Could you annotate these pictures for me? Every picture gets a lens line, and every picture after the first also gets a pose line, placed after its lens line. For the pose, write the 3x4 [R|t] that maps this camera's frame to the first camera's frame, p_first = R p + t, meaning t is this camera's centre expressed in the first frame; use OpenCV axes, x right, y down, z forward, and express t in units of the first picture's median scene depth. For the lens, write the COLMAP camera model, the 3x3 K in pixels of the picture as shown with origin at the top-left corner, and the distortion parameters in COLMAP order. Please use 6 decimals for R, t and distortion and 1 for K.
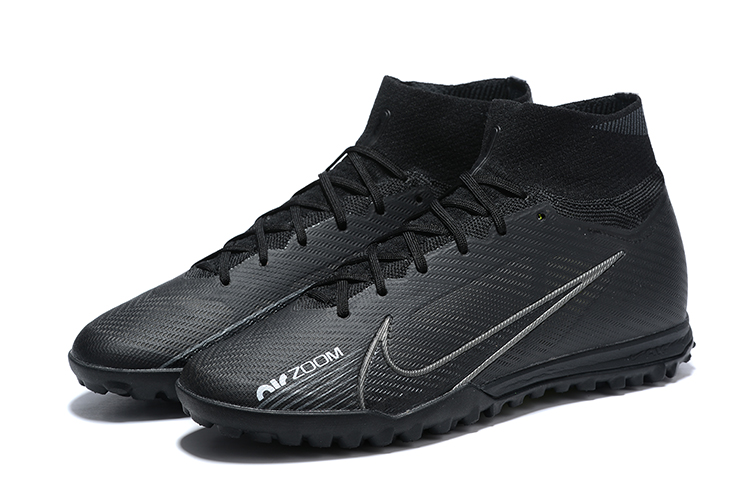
lens RADIAL K [[1959.7, 0, 375.0], [0, 1959.7, 250.5], [0, 0, 1]] dist [-0.132784, -0.520924]
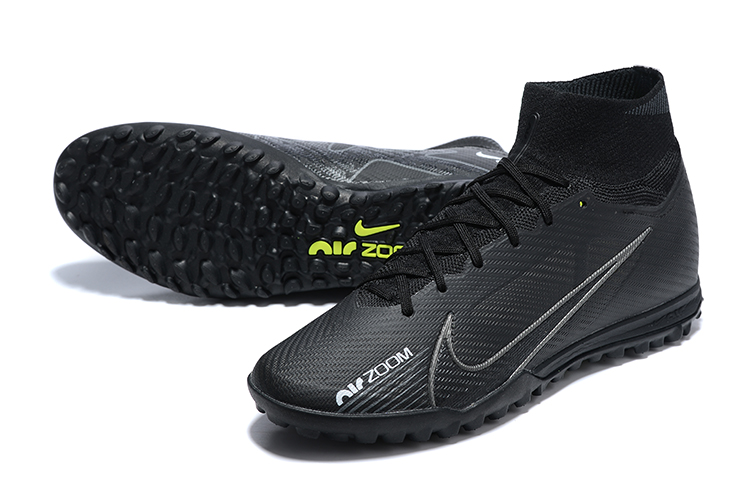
lens RADIAL K [[1959.7, 0, 375.0], [0, 1959.7, 250.5], [0, 0, 1]] dist [-0.132784, -0.520924]
pose [[0.991459, -0.029980, 0.126927, -0.162786], [0.009945, 0.987767, 0.155619, -0.160554], [-0.130039, -0.153028, 0.979629, -0.015625]]
